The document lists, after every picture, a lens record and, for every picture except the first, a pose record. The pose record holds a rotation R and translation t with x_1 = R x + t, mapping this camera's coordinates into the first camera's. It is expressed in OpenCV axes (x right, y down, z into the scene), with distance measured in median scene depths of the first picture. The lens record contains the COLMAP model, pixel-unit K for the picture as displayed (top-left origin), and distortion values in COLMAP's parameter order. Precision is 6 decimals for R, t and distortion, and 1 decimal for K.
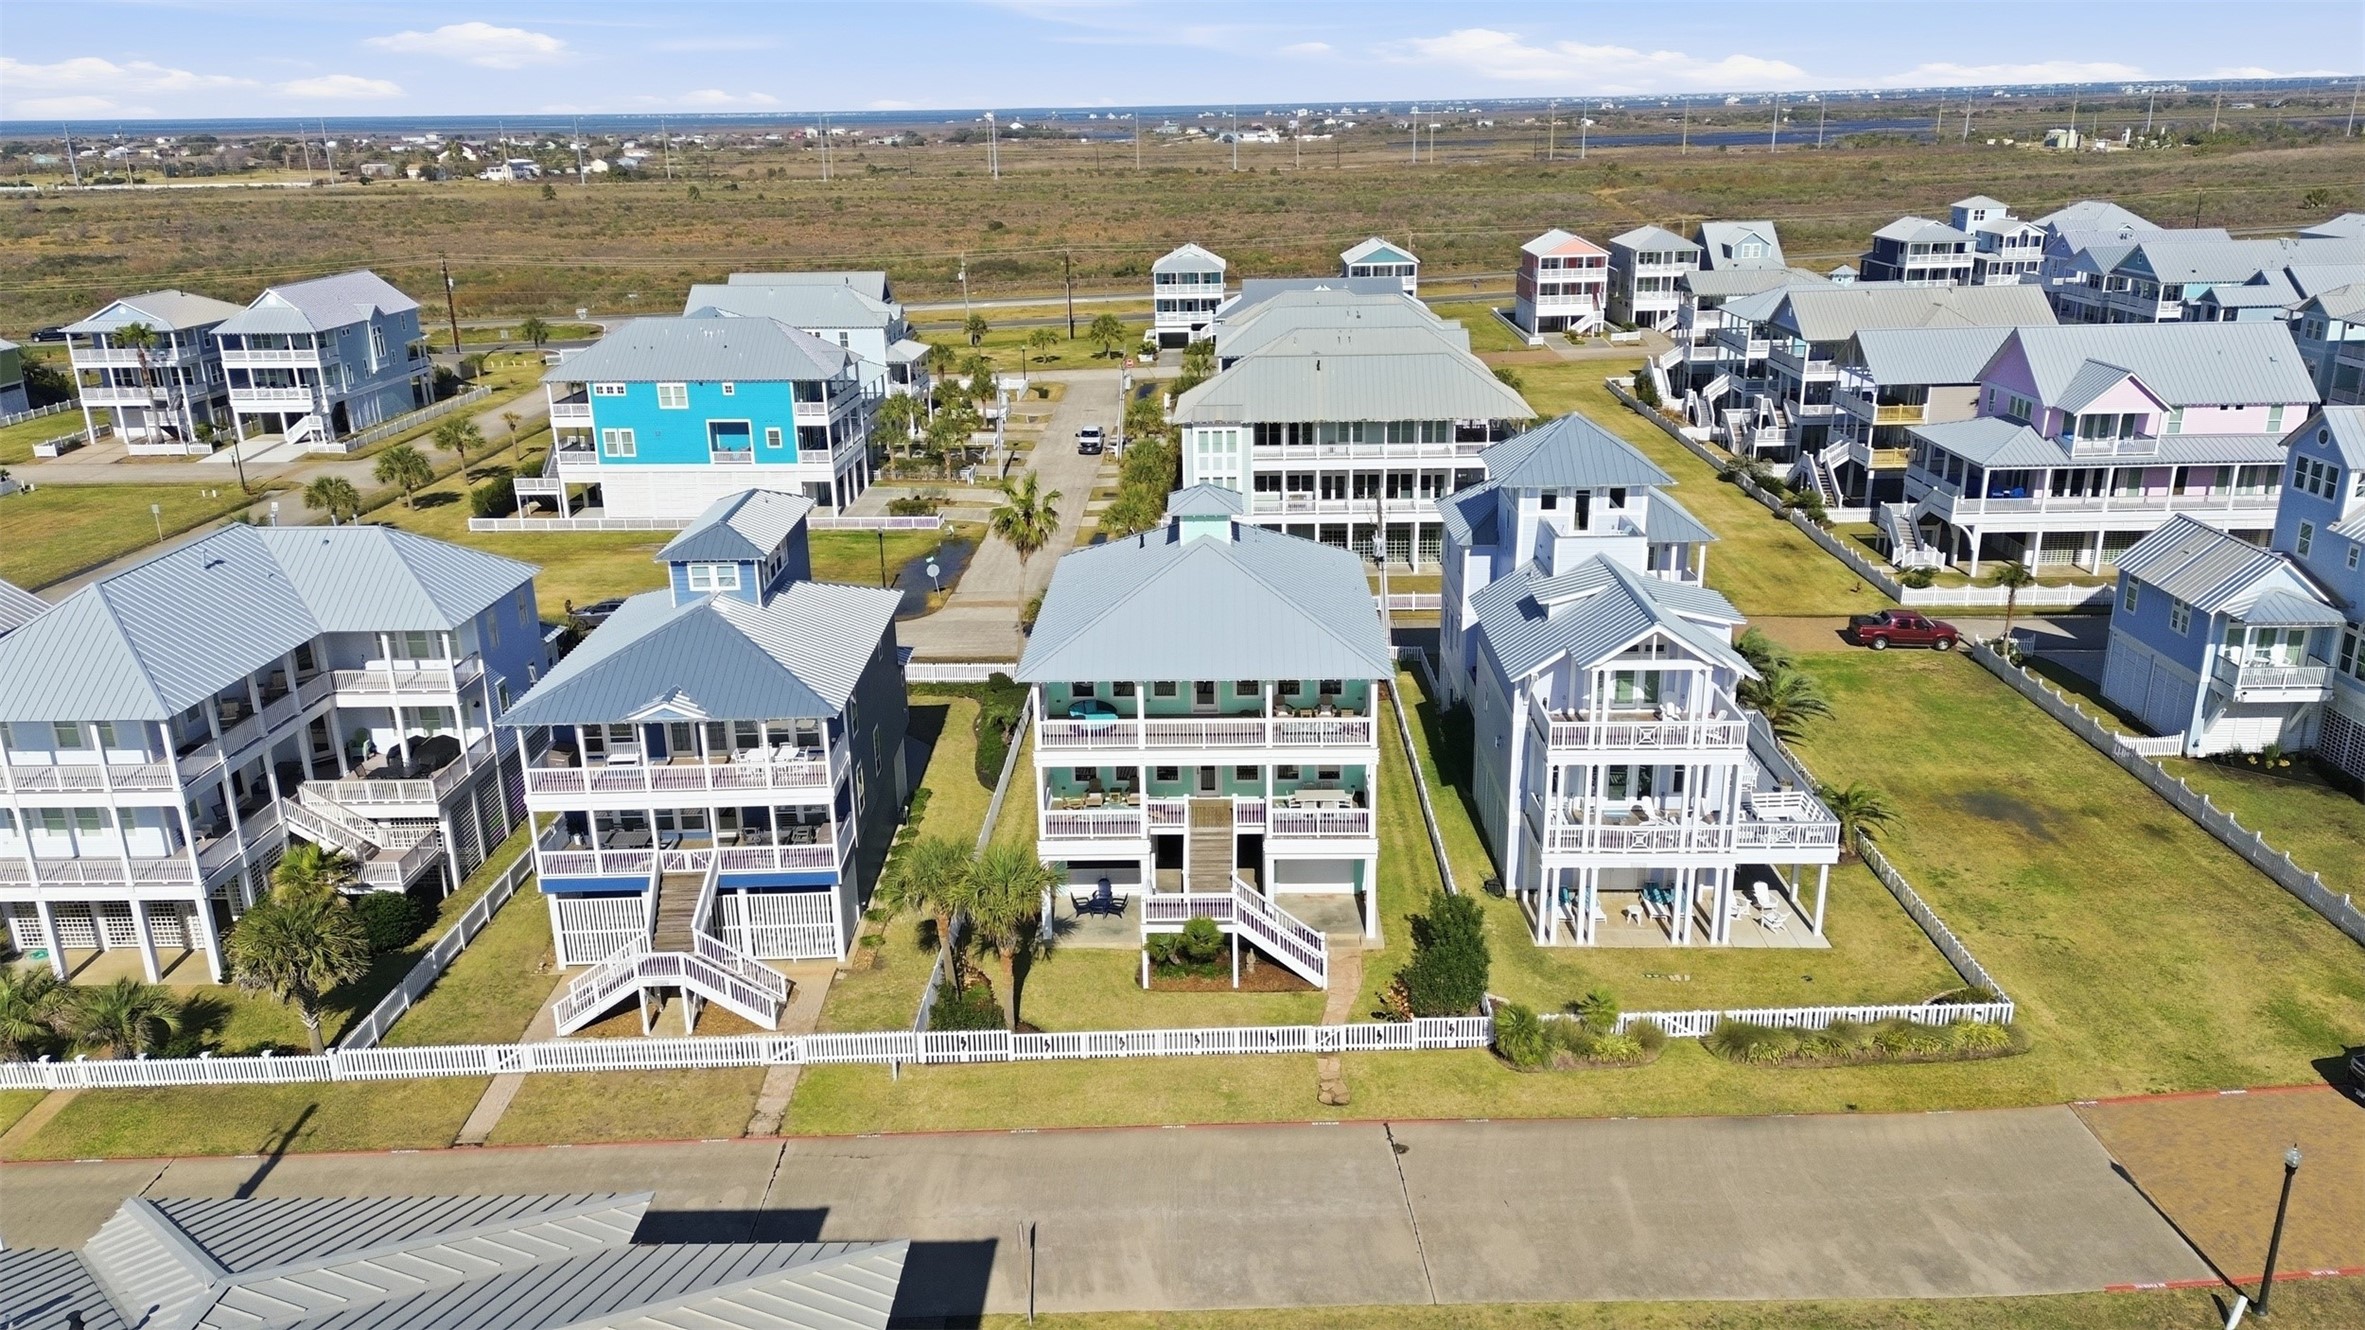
lens RADIAL K [[1684.8, 0, 1171.6], [0, 1684.8, 663.8], [0, 0, 1]] dist [0.003094, 0.000064]
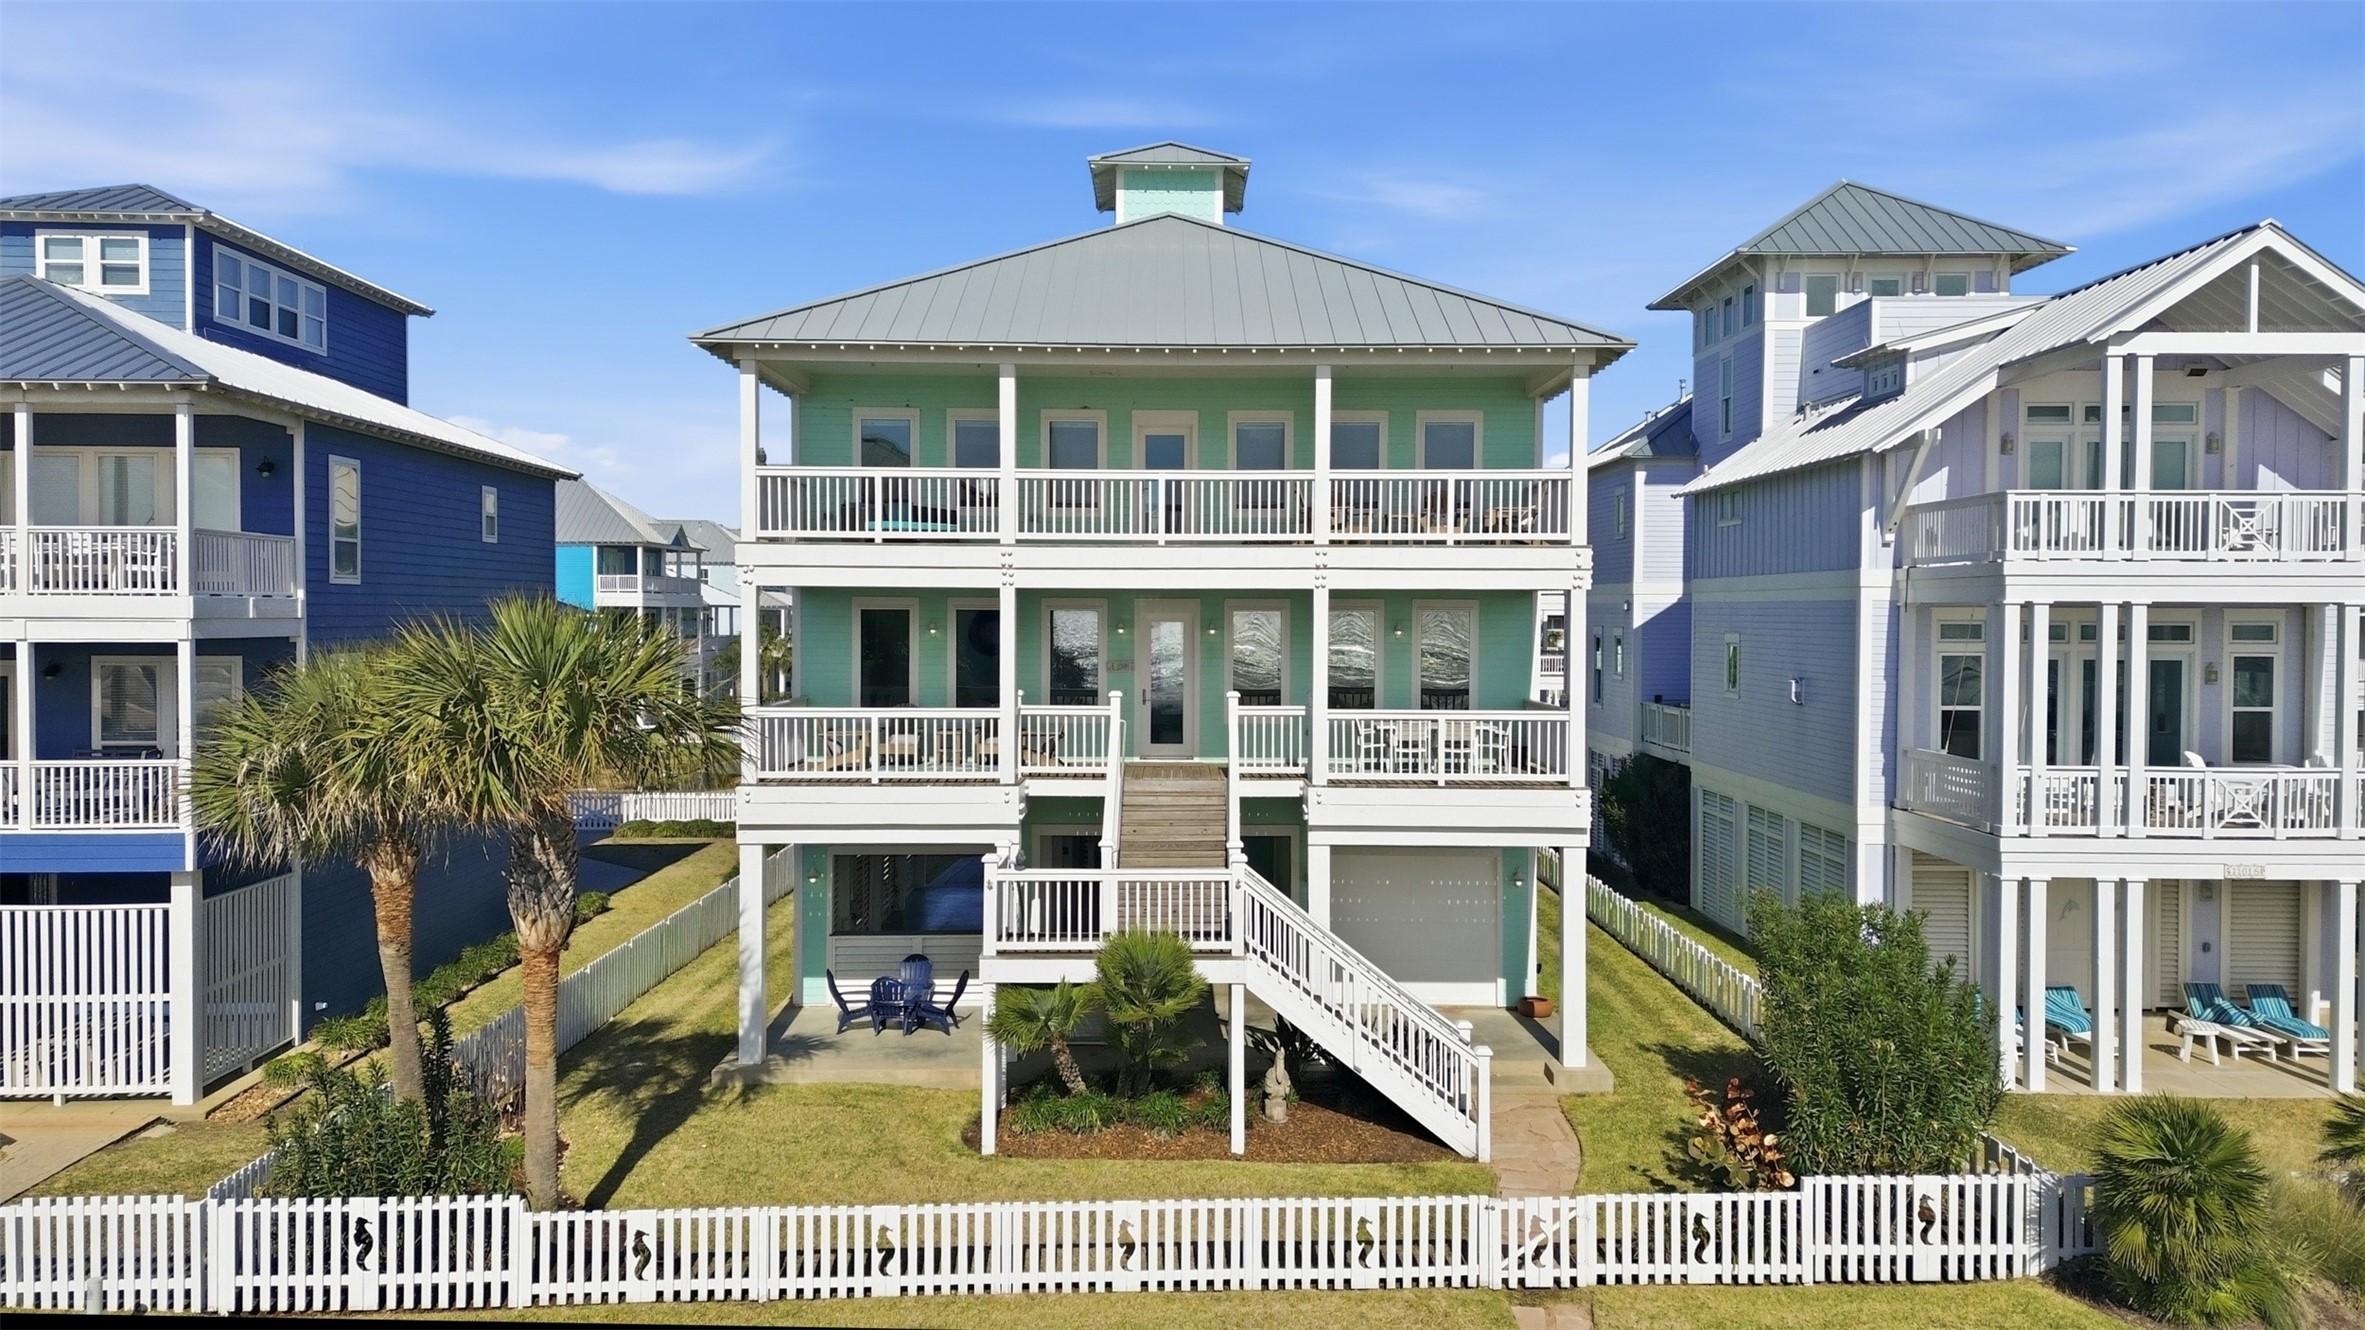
lens RADIAL K [[1724.3, 0, 1192.5], [0, 1724.3, 648.4], [0, 0, 1]] dist [0.018524, -0.002619]
pose [[0.998983, 0.025059, 0.037482, 0.011424], [-0.012807, 0.954793, -0.296997, 0.194901], [-0.043230, 0.296215, 0.954142, 0.603348]]
